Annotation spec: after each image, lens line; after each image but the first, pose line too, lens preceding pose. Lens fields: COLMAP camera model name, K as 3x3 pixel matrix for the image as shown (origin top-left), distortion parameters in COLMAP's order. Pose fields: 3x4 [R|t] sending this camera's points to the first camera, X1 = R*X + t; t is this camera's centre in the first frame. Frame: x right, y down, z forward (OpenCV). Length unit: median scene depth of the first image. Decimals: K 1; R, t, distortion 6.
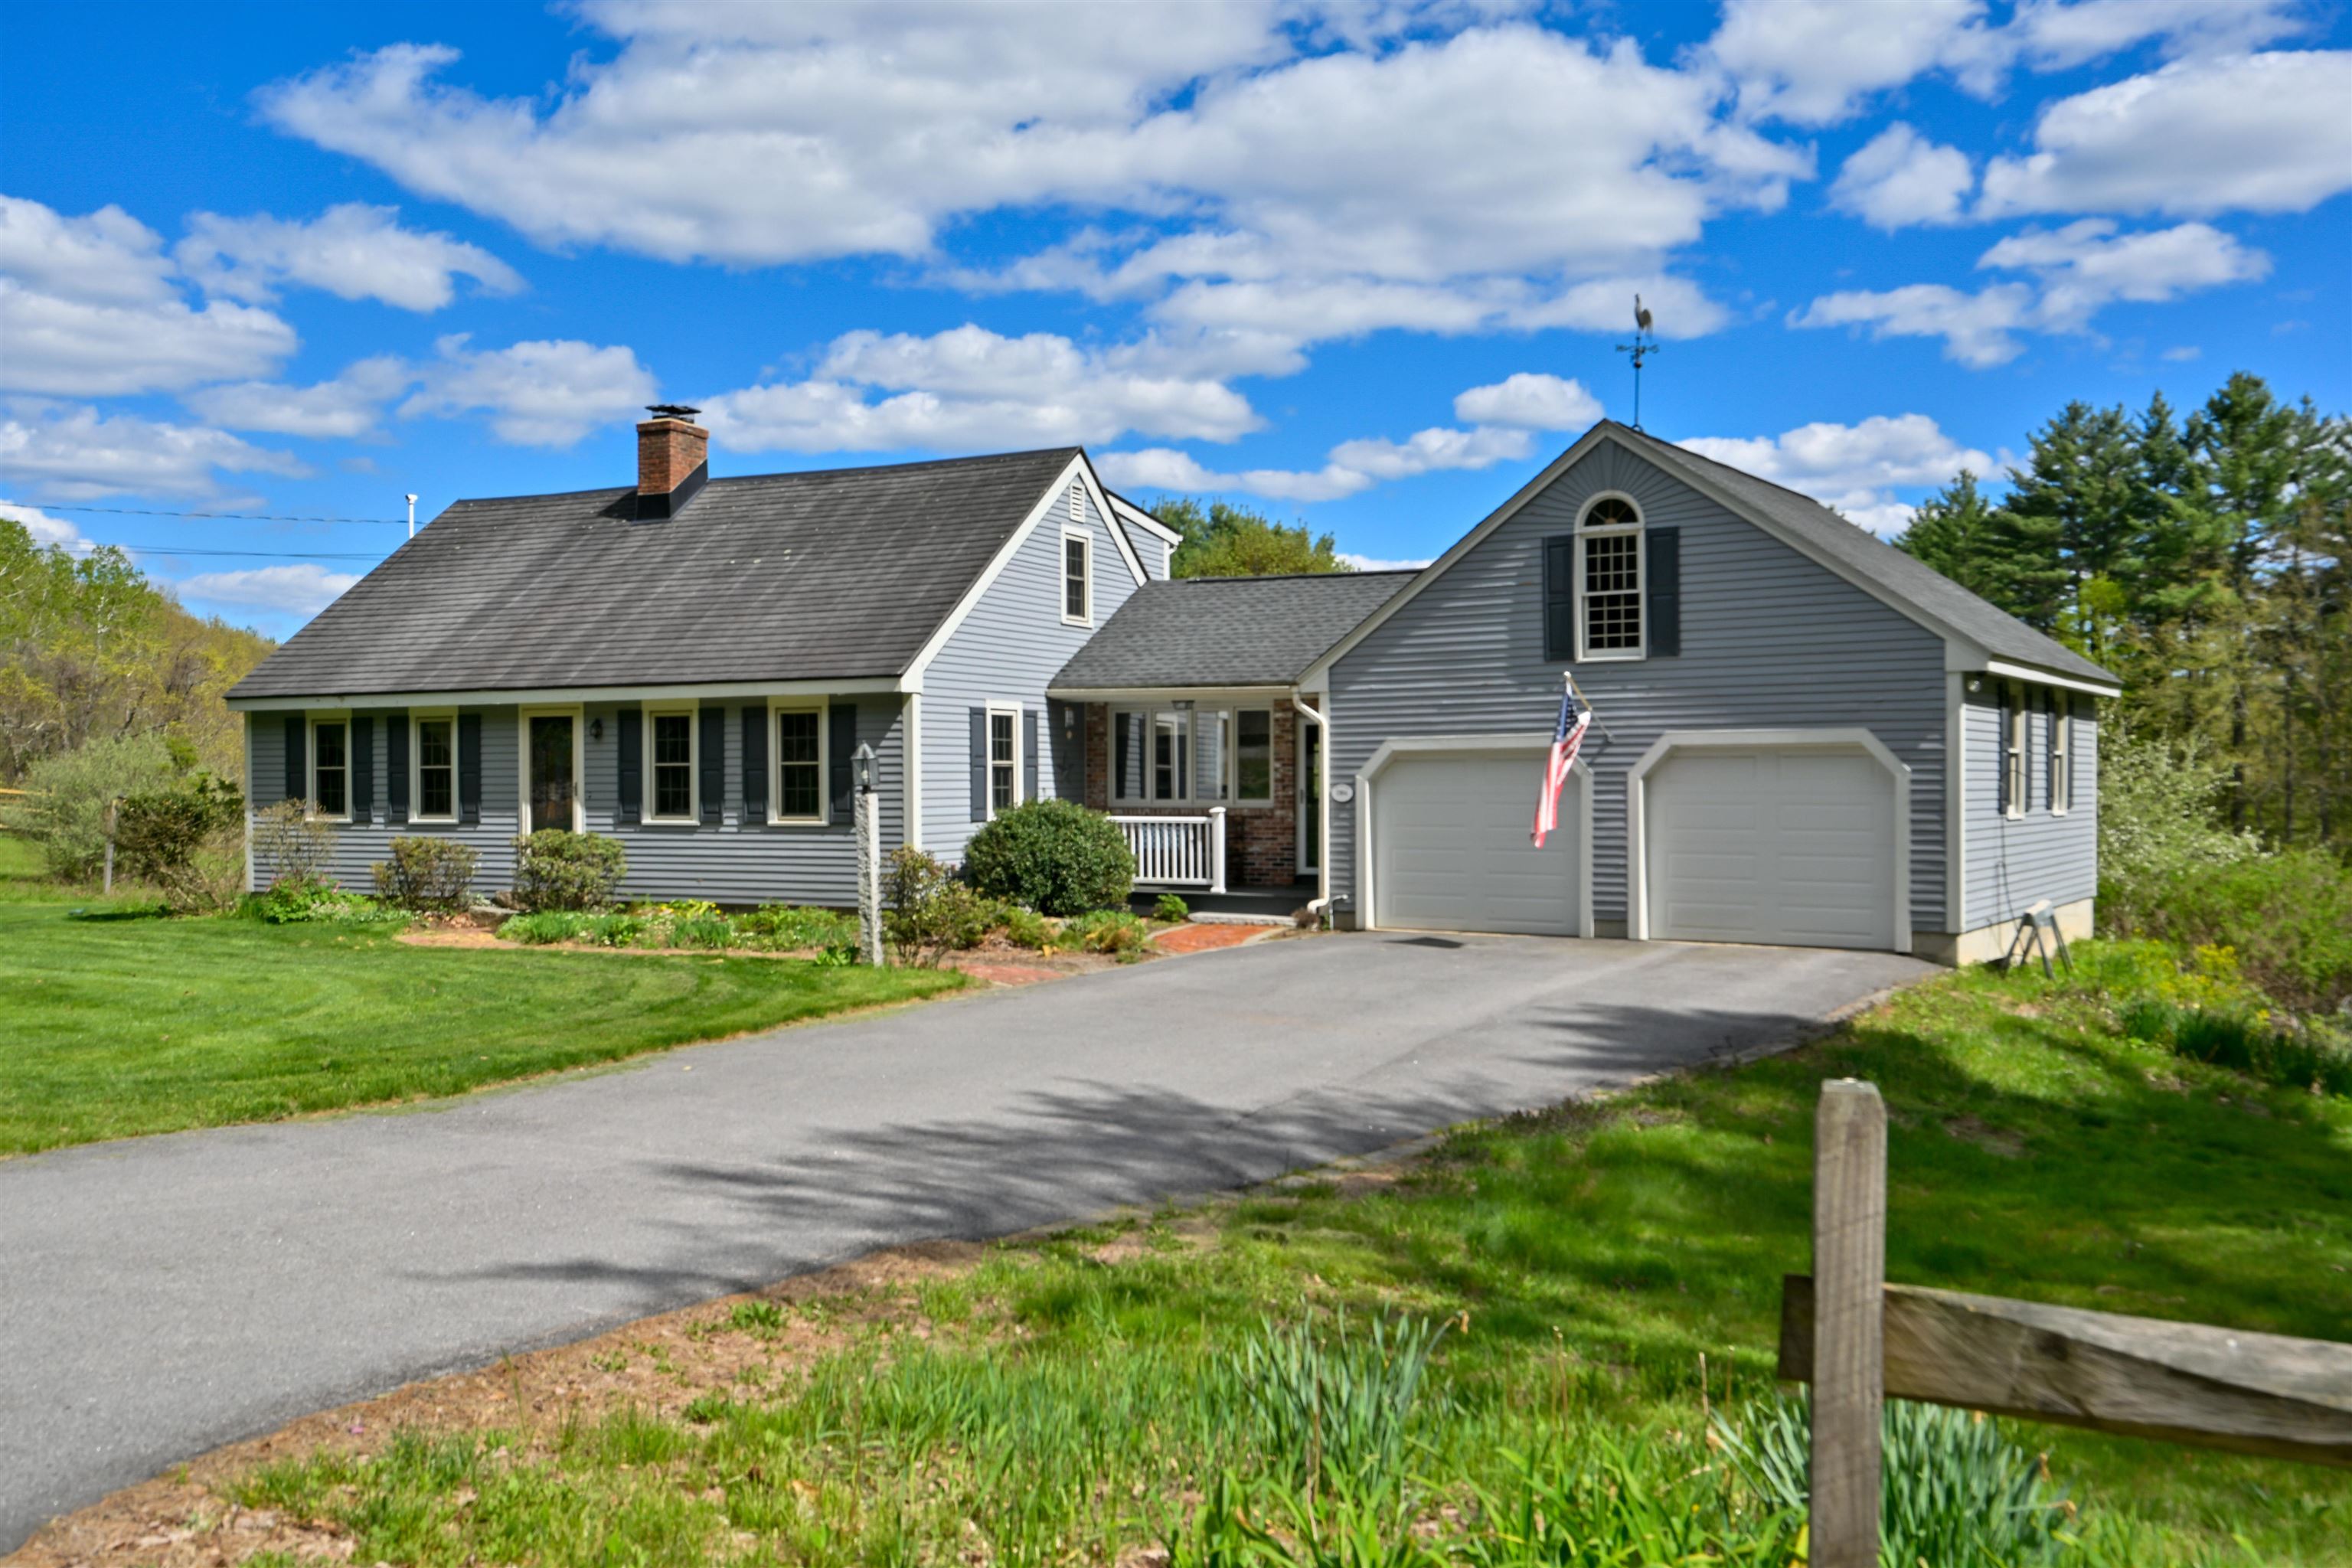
lens RADIAL K [[1856.2, 0, 1176.0], [0, 1856.2, 784.0], [0, 0, 1]] dist [0.092451, 0.000332]
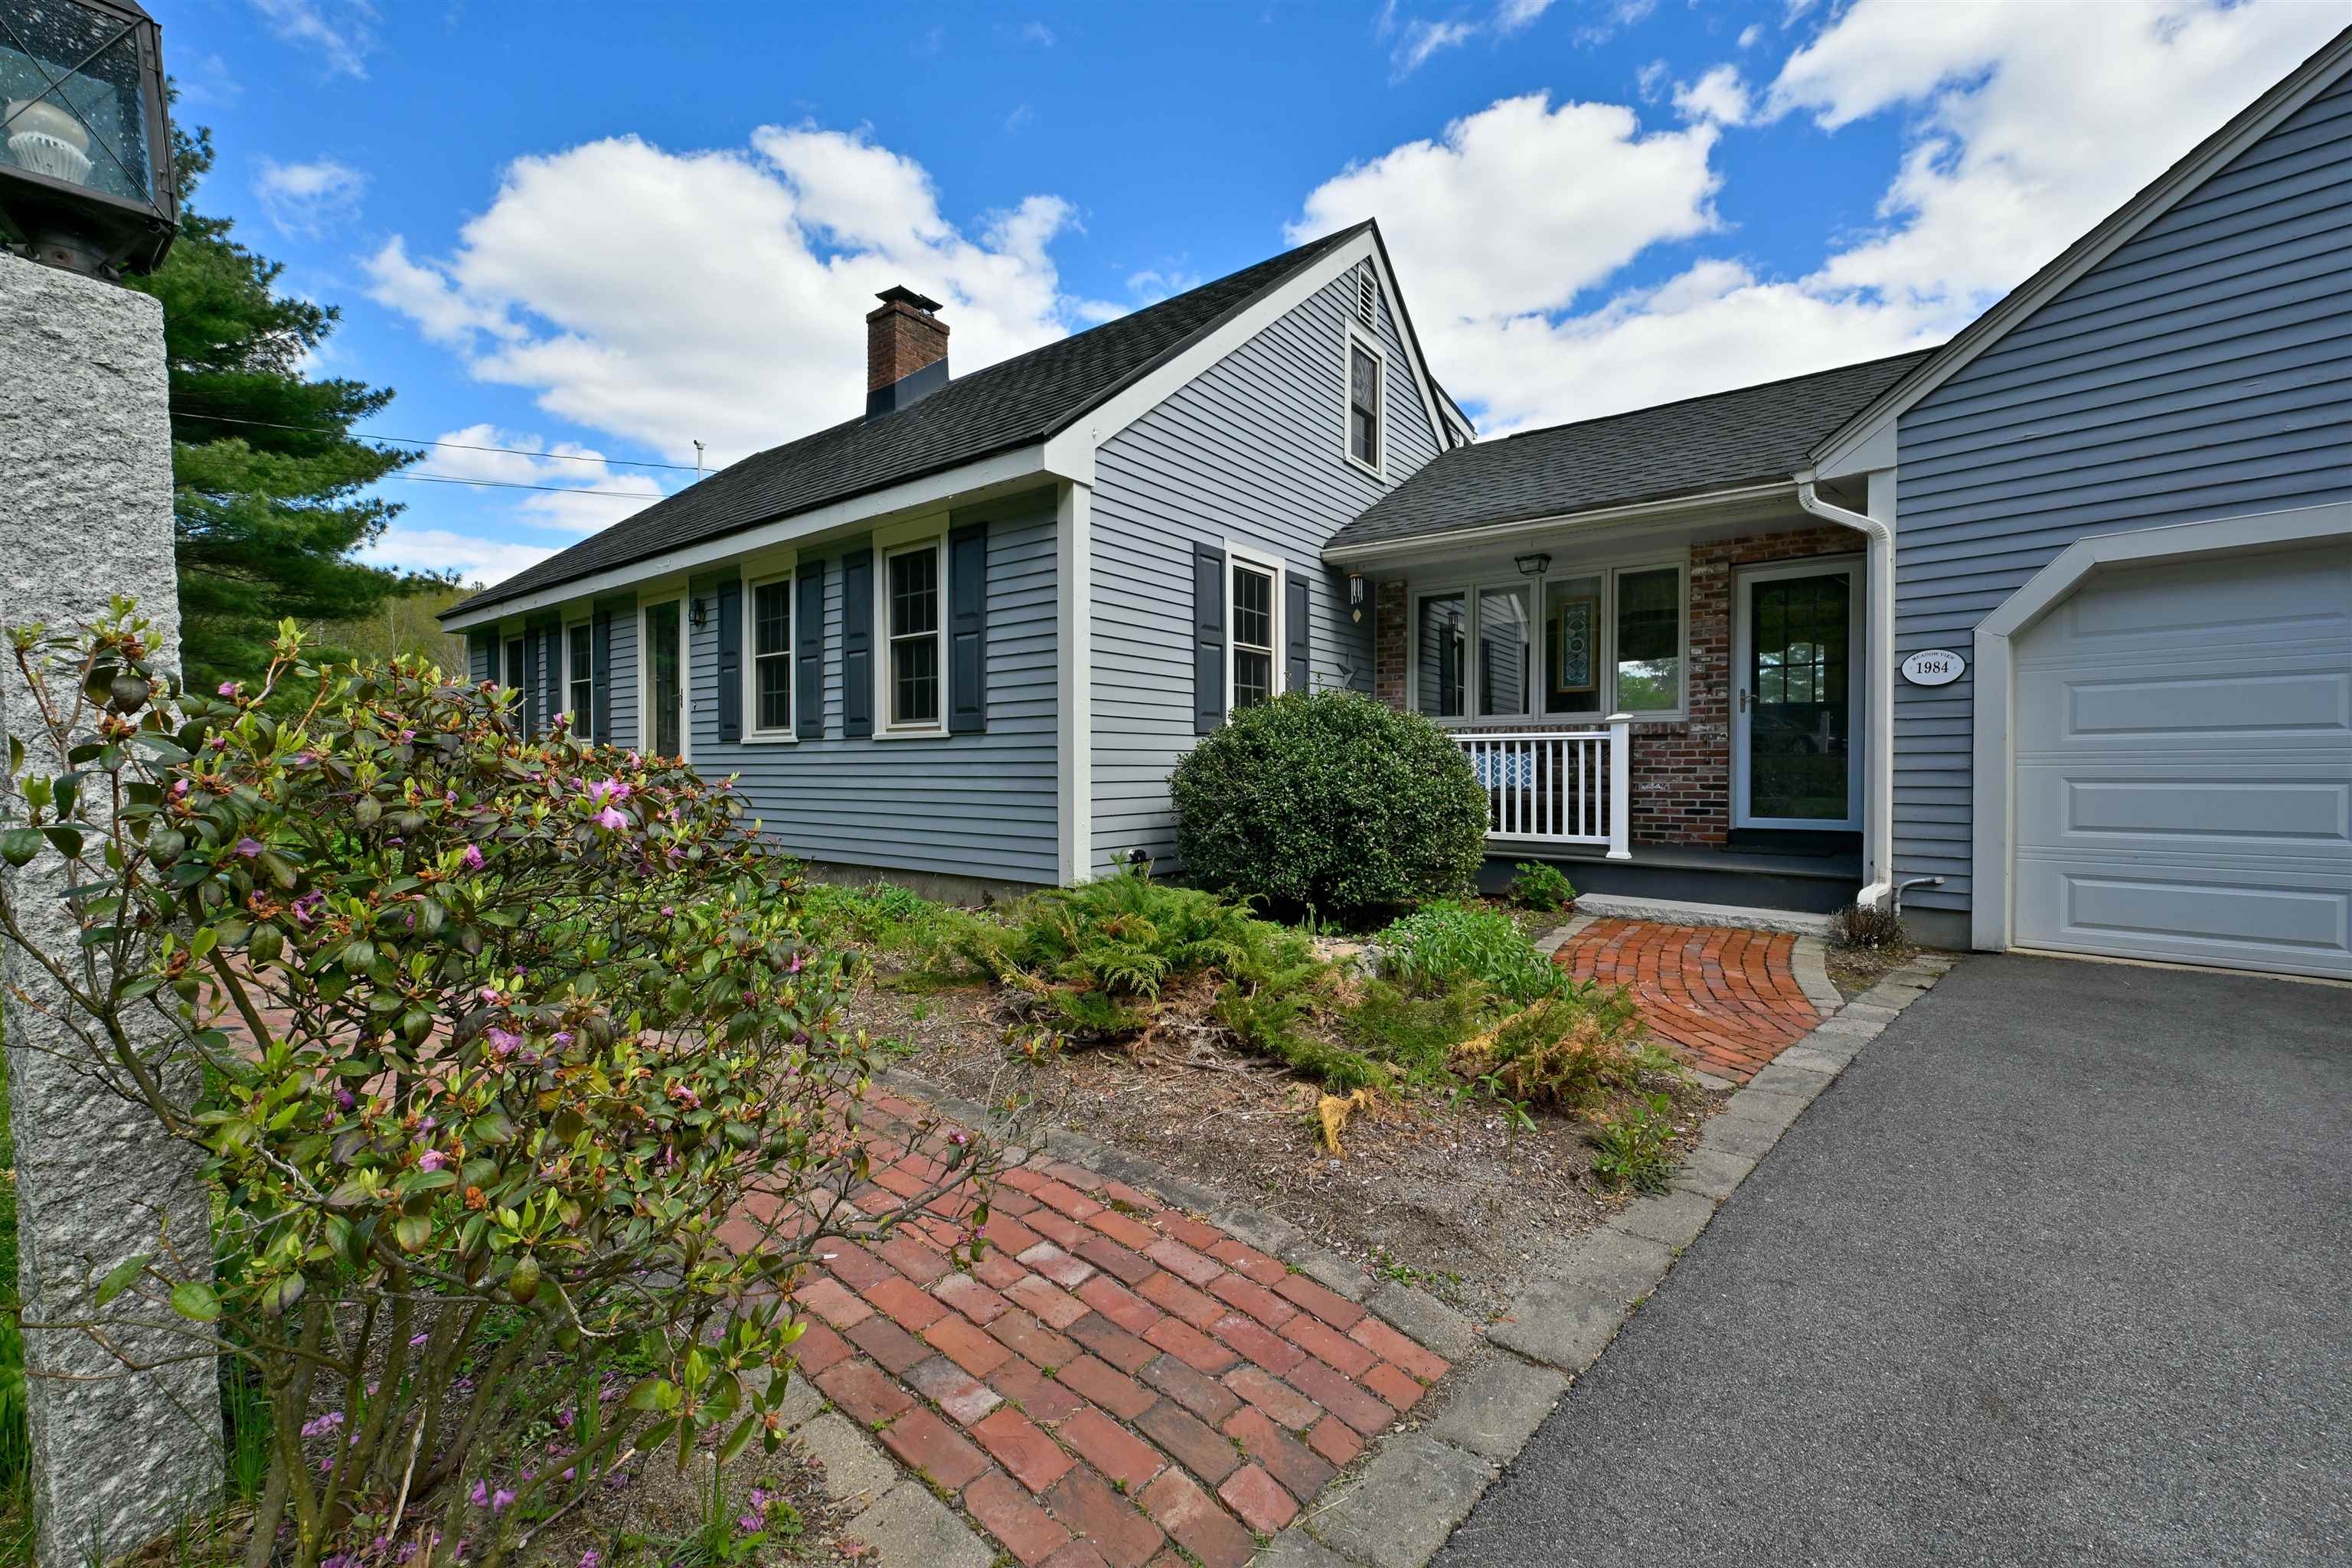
lens RADIAL K [[947.6, 0, 1176.0], [0, 947.6, 784.0], [0, 0, 1]] dist [-0.001205, -0.000050]
pose [[0.976203, 0.005395, -0.216791, -0.049794], [-0.001183, 0.999808, 0.019554, 0.029990], [0.216854, -0.018832, 0.976022, 0.694985]]
